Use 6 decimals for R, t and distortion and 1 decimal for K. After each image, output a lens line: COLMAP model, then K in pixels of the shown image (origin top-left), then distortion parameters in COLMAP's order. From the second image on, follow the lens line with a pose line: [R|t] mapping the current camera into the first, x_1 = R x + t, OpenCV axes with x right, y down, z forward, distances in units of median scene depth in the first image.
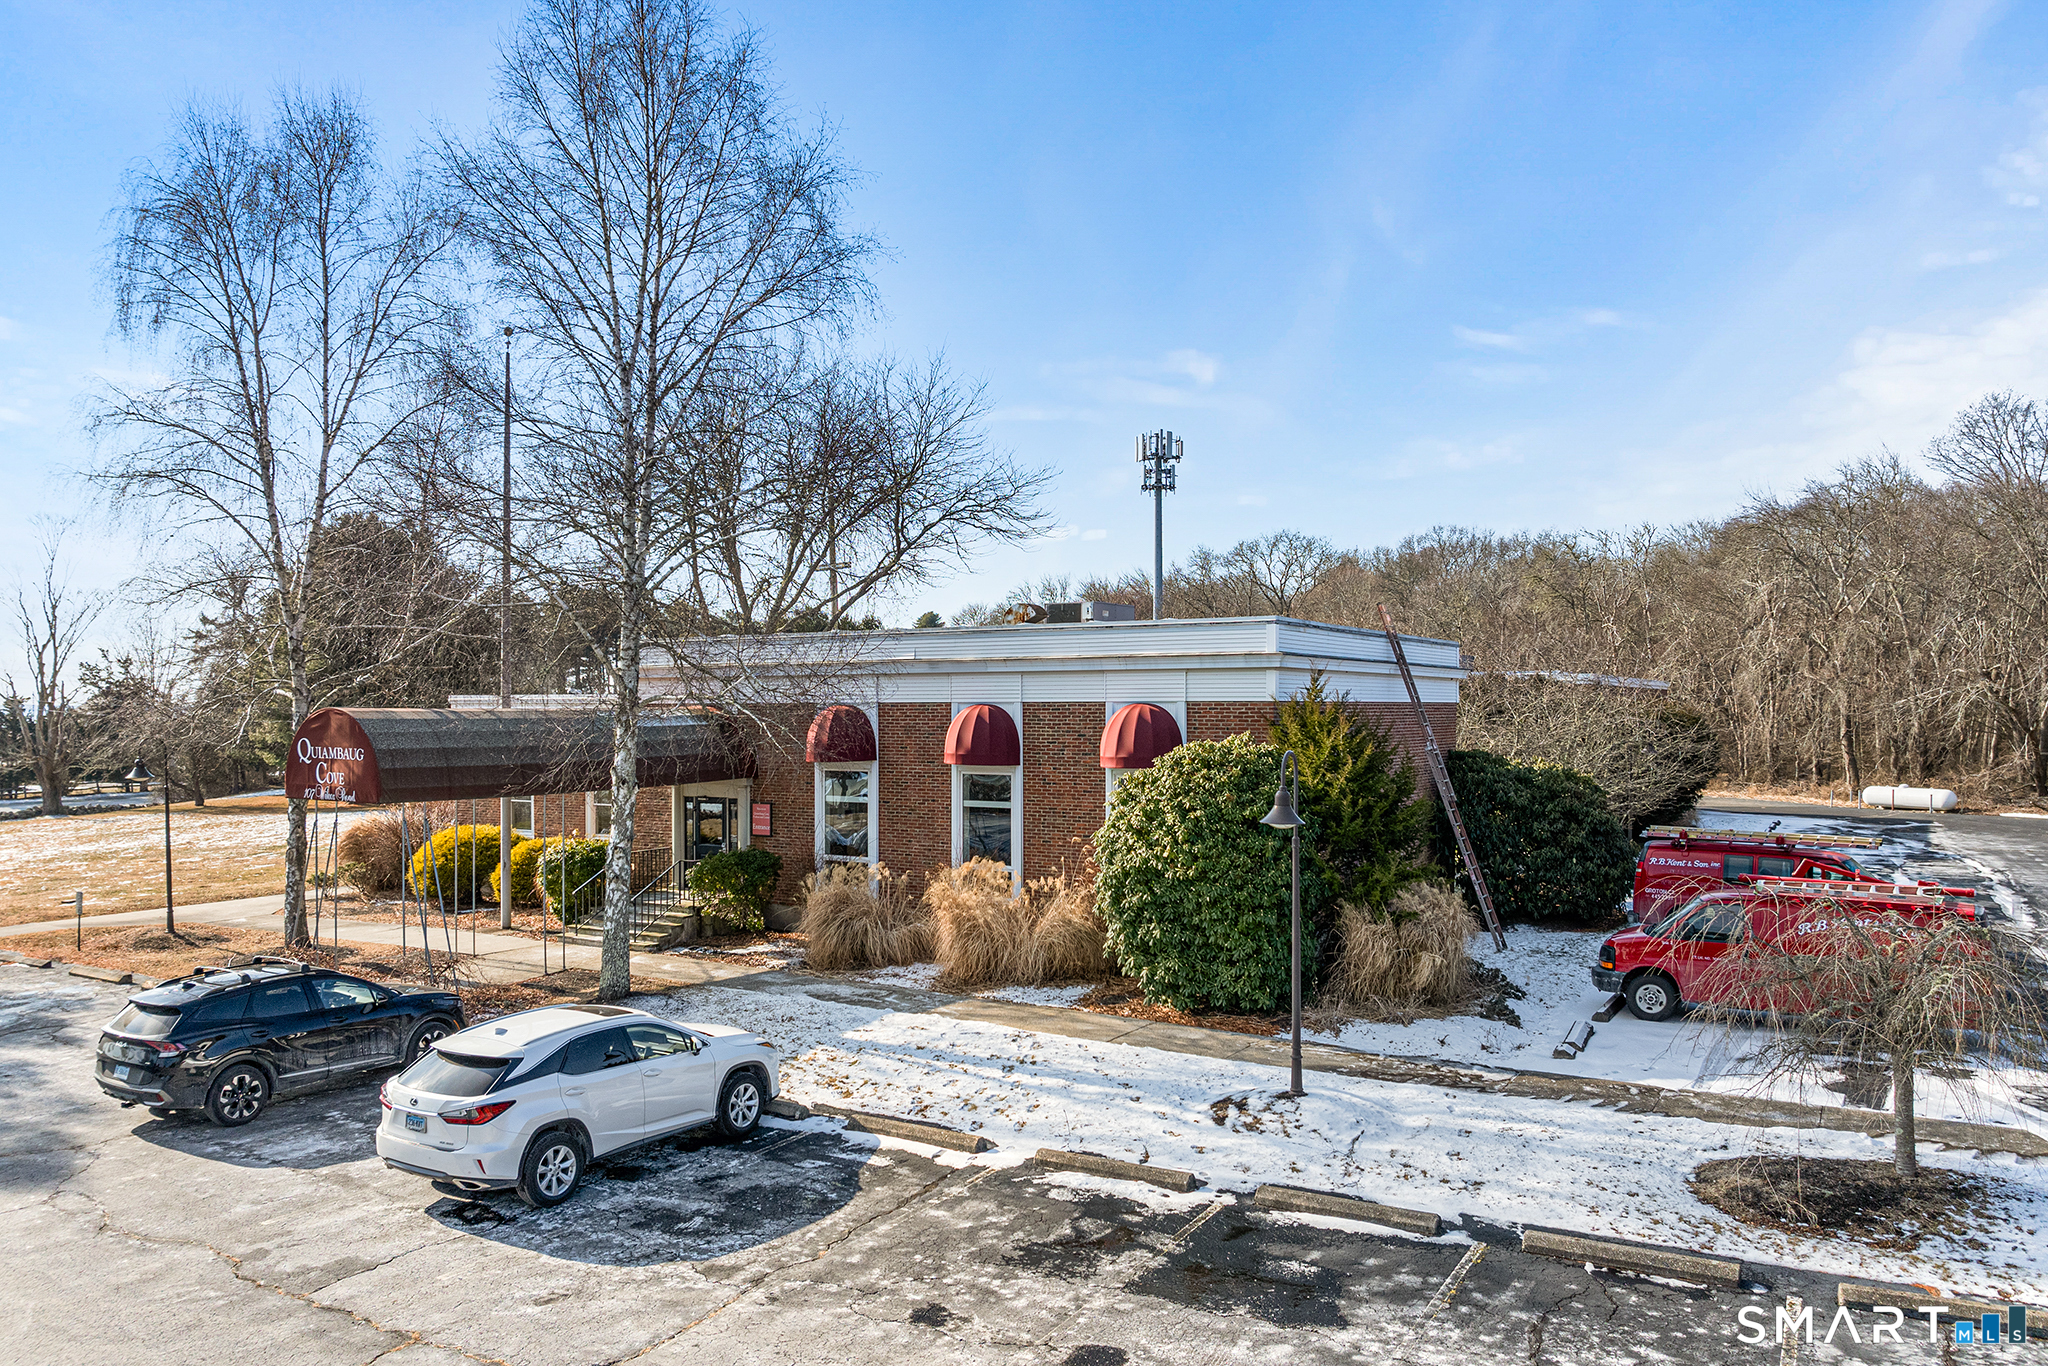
lens RADIAL K [[1442.7, 0, 1024.0], [0, 1442.7, 683.0], [0, 0, 1]] dist [-0.037960, 0.001232]
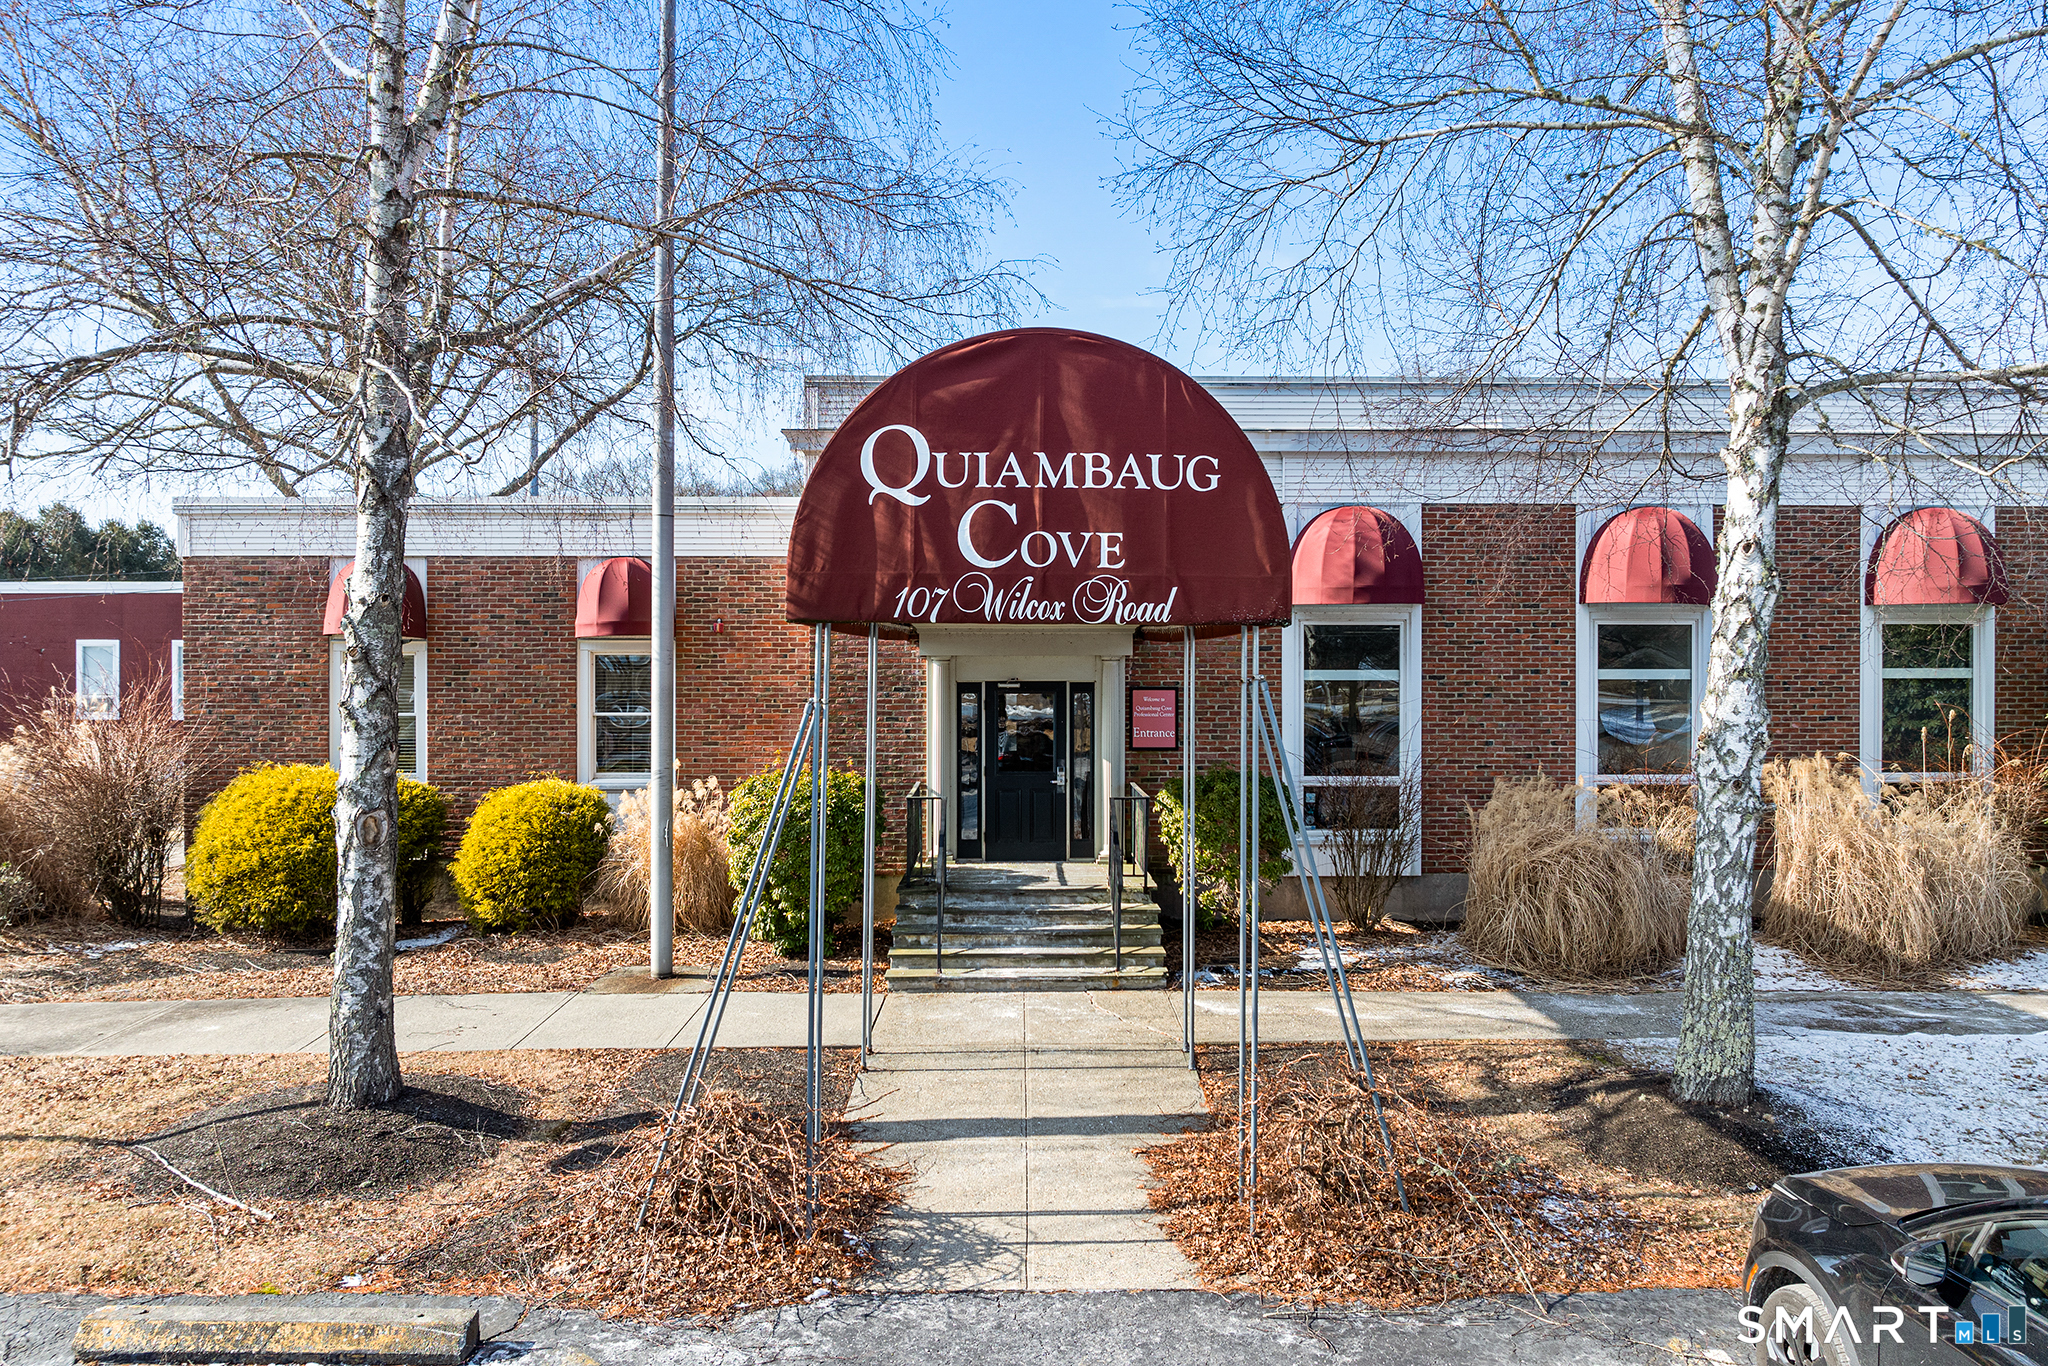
lens RADIAL K [[1442.7, 0, 1024.0], [0, 1442.7, 683.0], [0, 0, 1]] dist [-0.037960, 0.001232]
pose [[0.844954, -0.003925, 0.534825, -0.932111], [-0.012243, 0.999569, 0.026678, 0.123175], [-0.534699, -0.029090, 0.844542, 1.048105]]
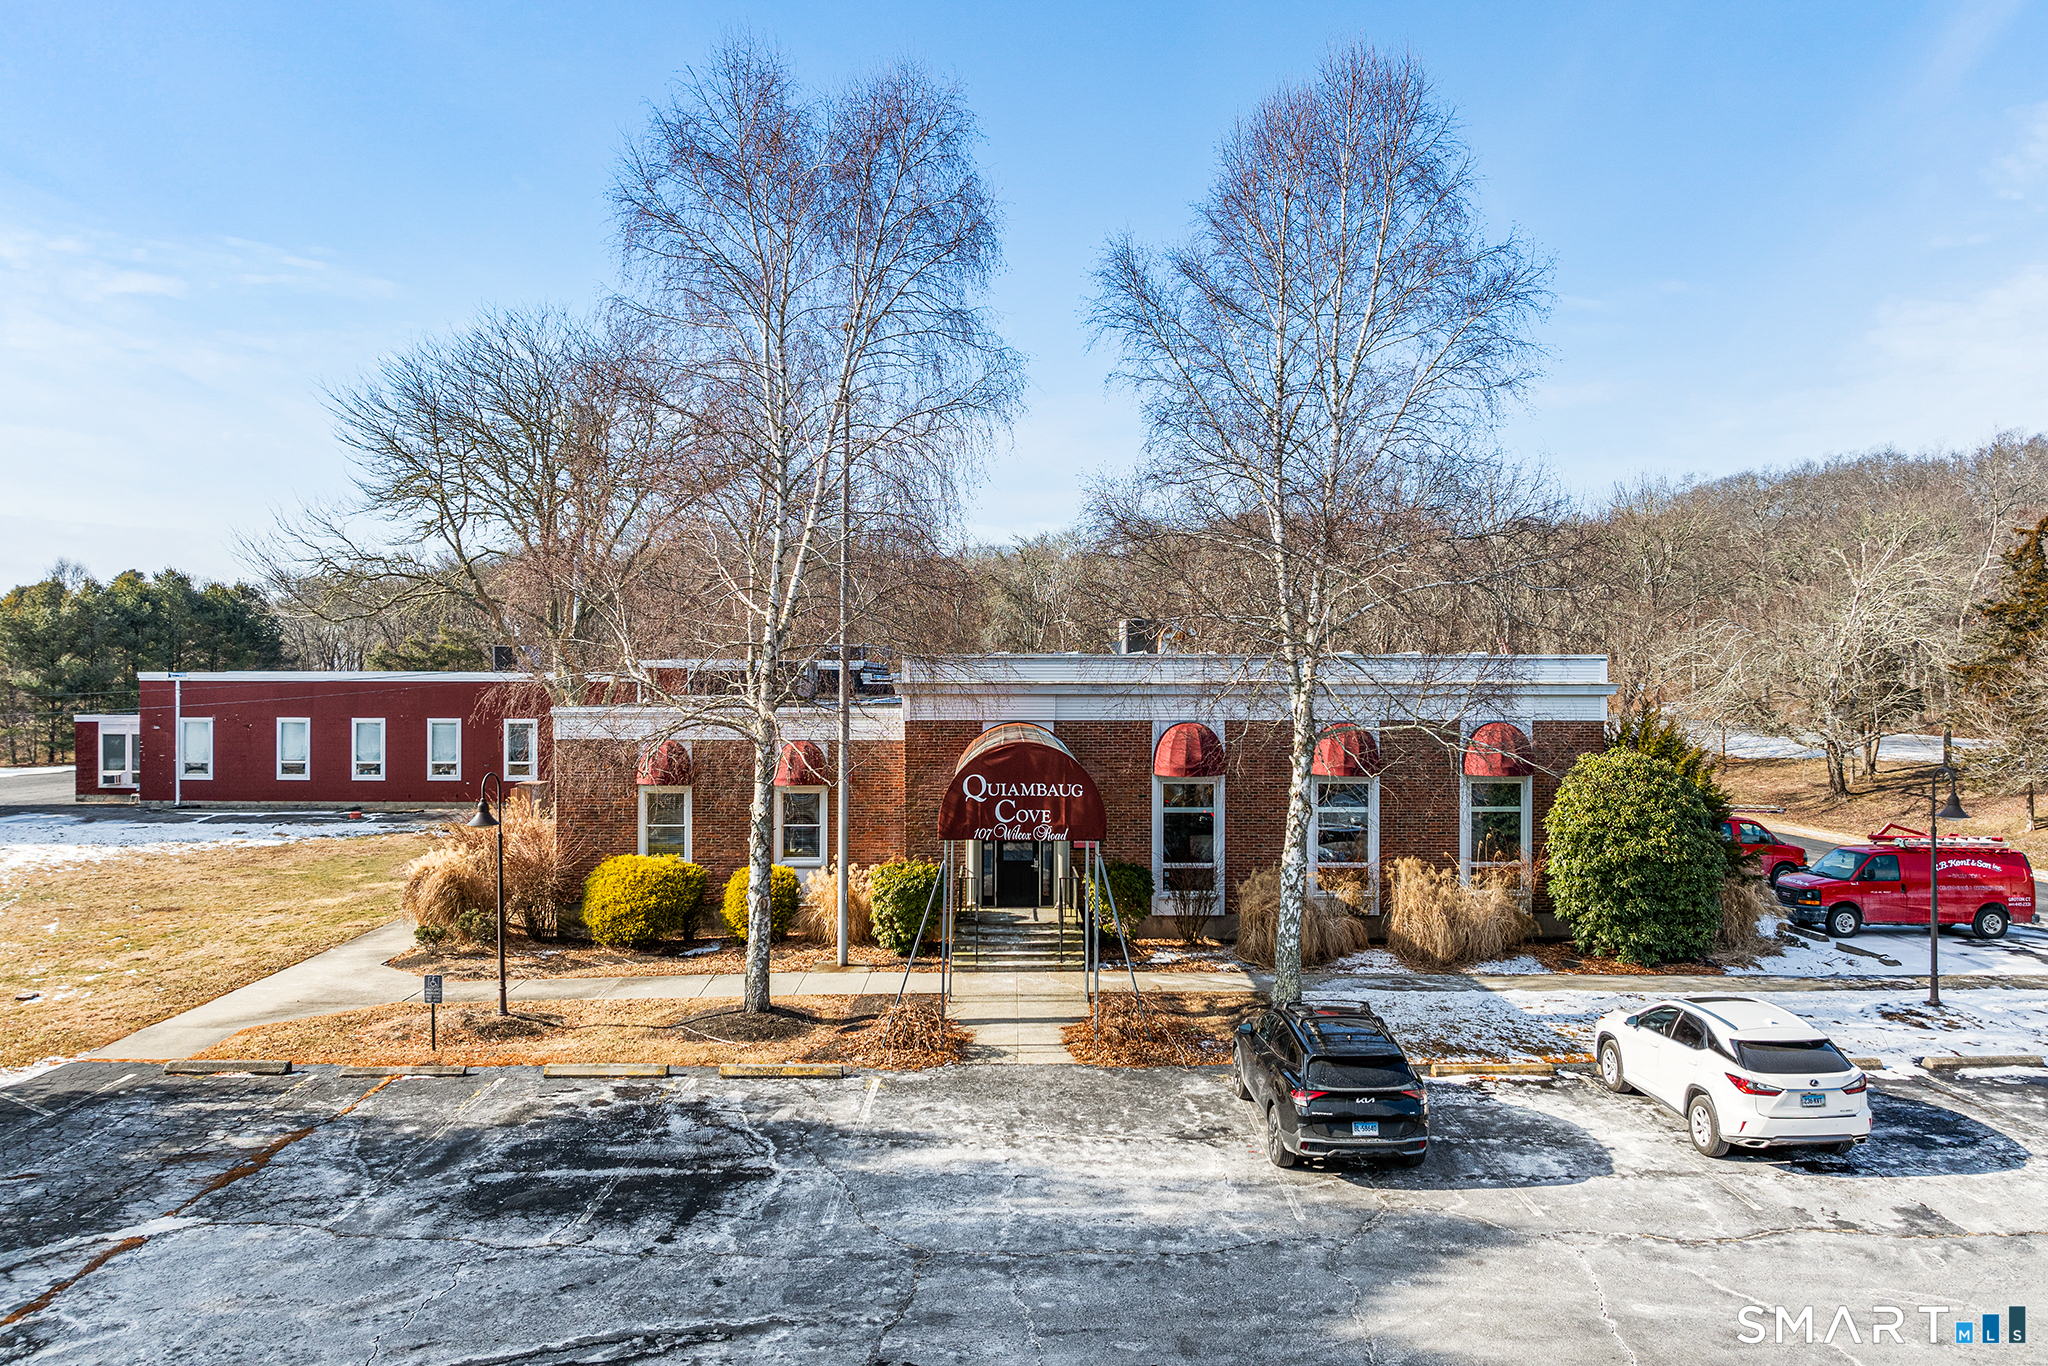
lens RADIAL K [[1442.7, 0, 1024.0], [0, 1442.7, 683.0], [0, 0, 1]] dist [-0.037960, 0.001232]
pose [[0.842141, 0.003103, 0.539248, -1.410583], [-0.014310, 0.999760, 0.016594, -0.051849], [-0.539067, -0.021691, 0.841983, 0.297984]]
